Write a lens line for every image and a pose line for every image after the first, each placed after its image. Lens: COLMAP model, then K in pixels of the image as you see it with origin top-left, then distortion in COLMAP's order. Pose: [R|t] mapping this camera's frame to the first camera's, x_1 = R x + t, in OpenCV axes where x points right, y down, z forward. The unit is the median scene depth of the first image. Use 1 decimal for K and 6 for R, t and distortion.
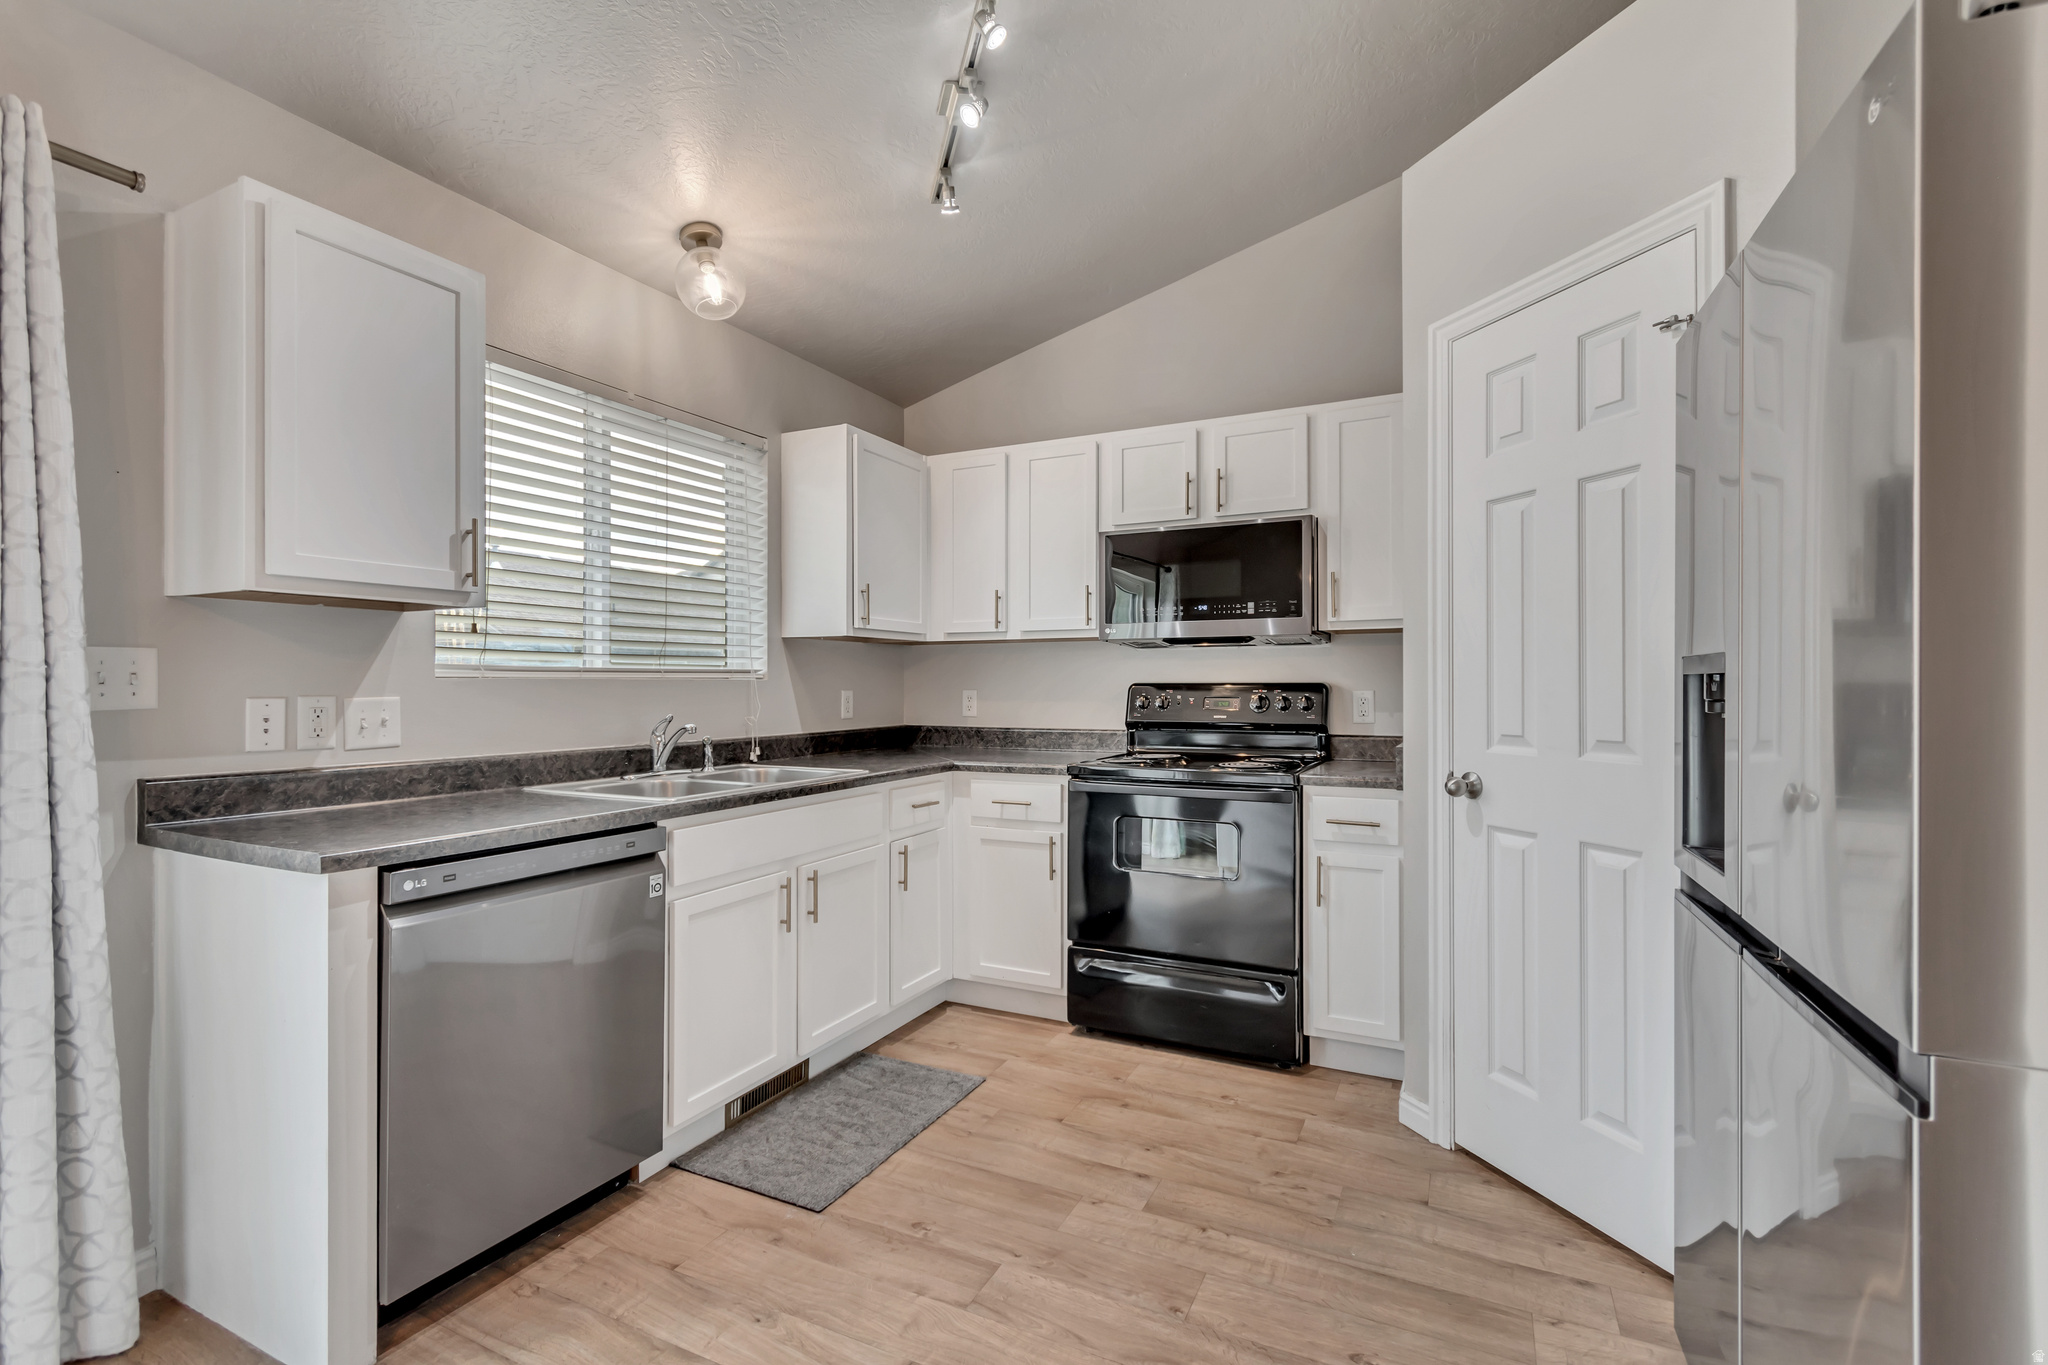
lens RADIAL K [[906.1, 0, 1024.0], [0, 906.1, 682.5], [0, 0, 1]] dist [0.012143, -0.000197]
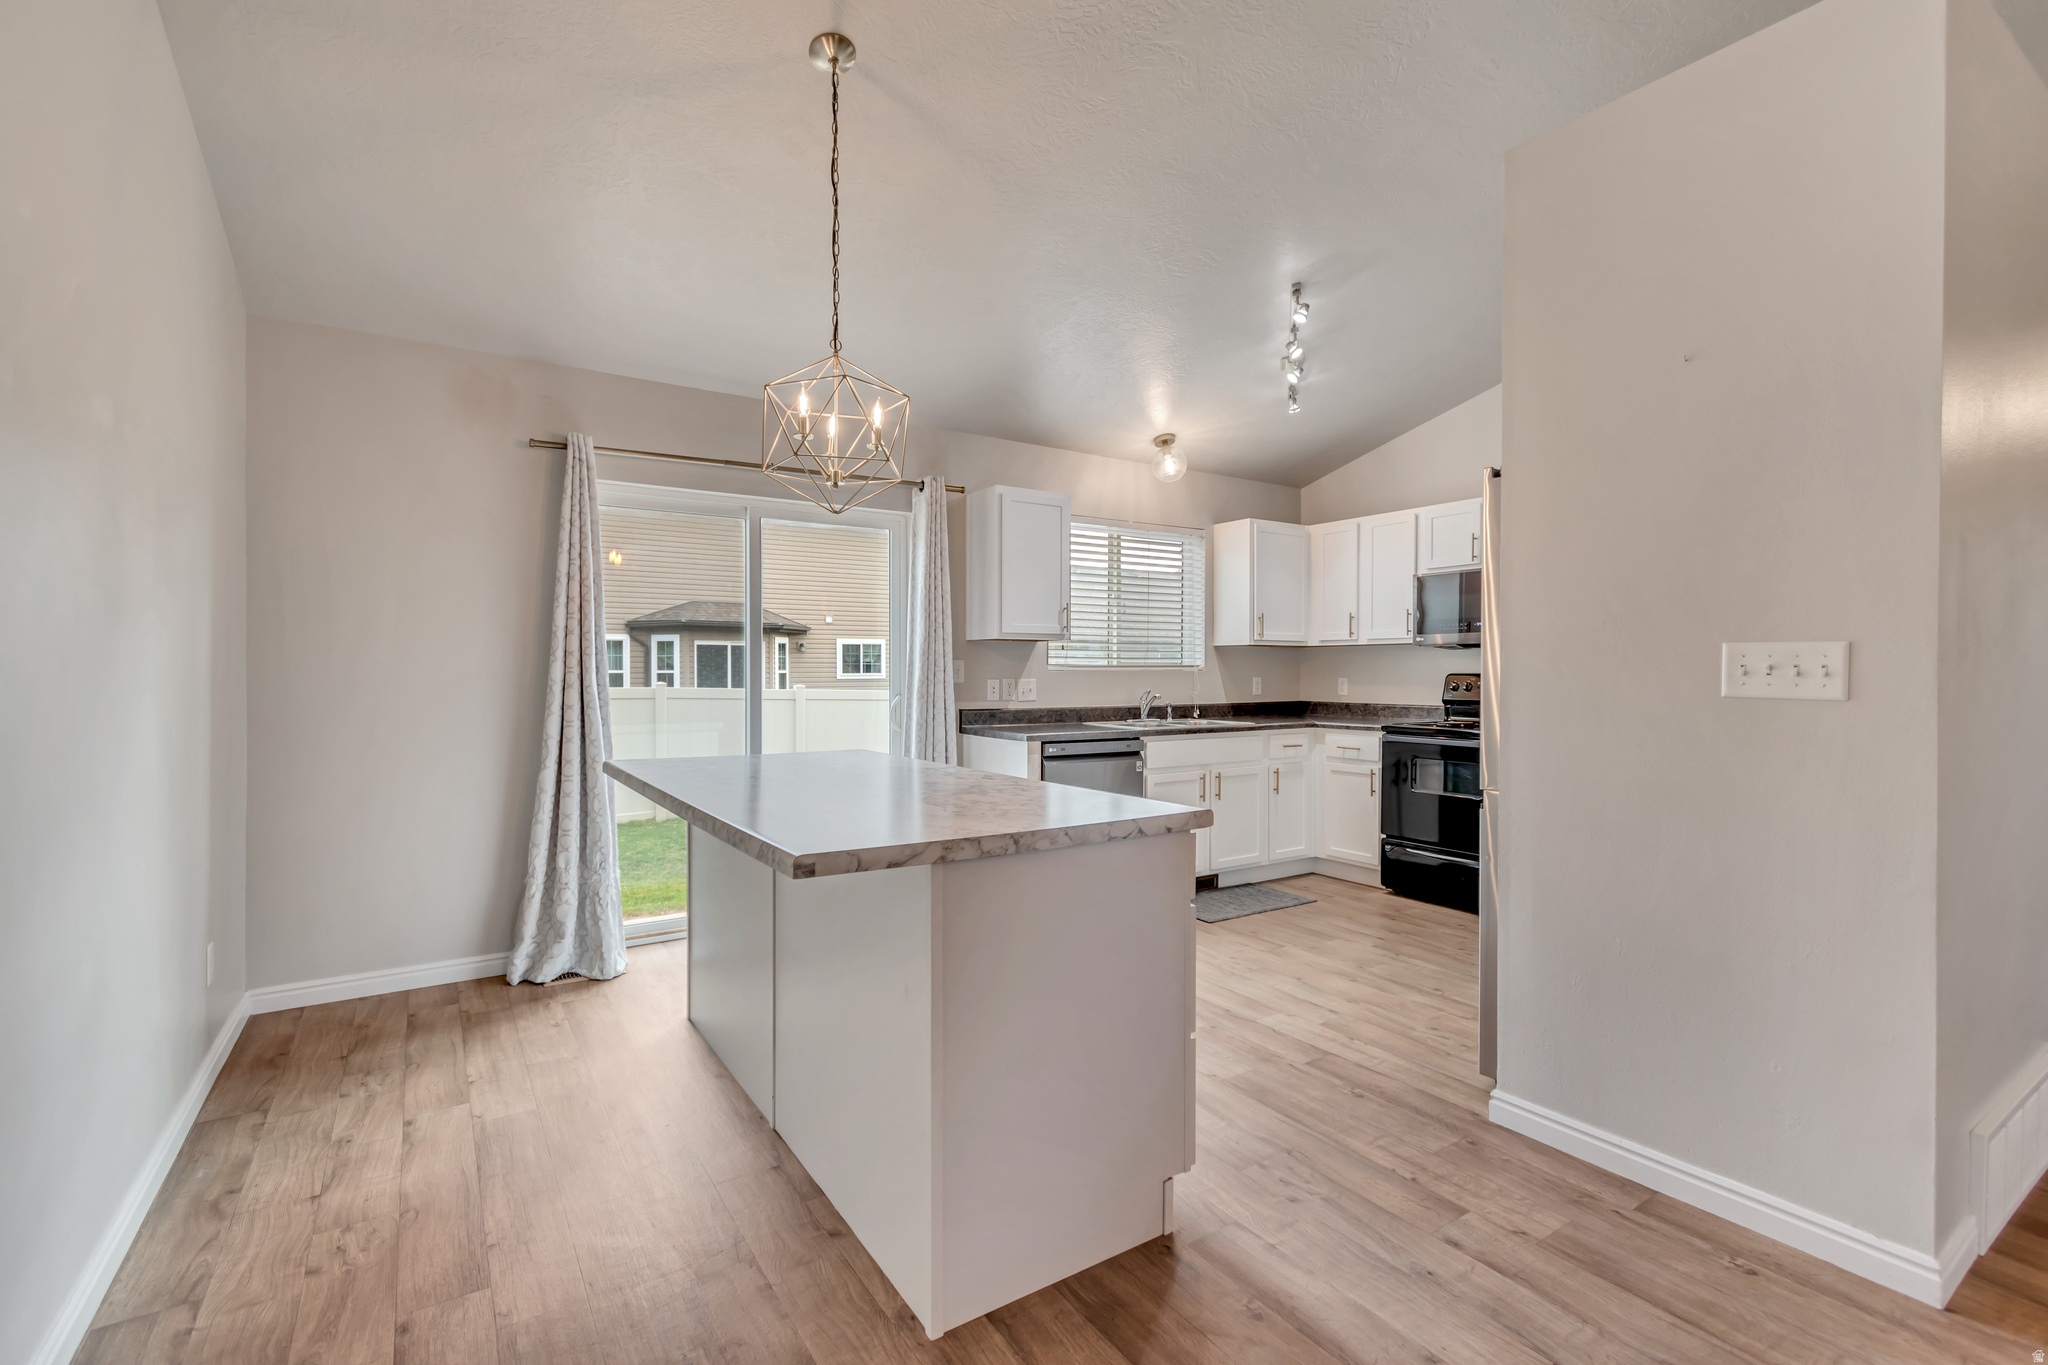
lens RADIAL K [[906.1, 0, 1024.0], [0, 906.1, 682.5], [0, 0, 1]] dist [0.012143, -0.000197]
pose [[0.860258, 0.008328, -0.509791, 0.333260], [-0.000695, 0.999885, 0.015161, -0.007605], [0.509858, -0.012688, 0.860165, -0.724478]]
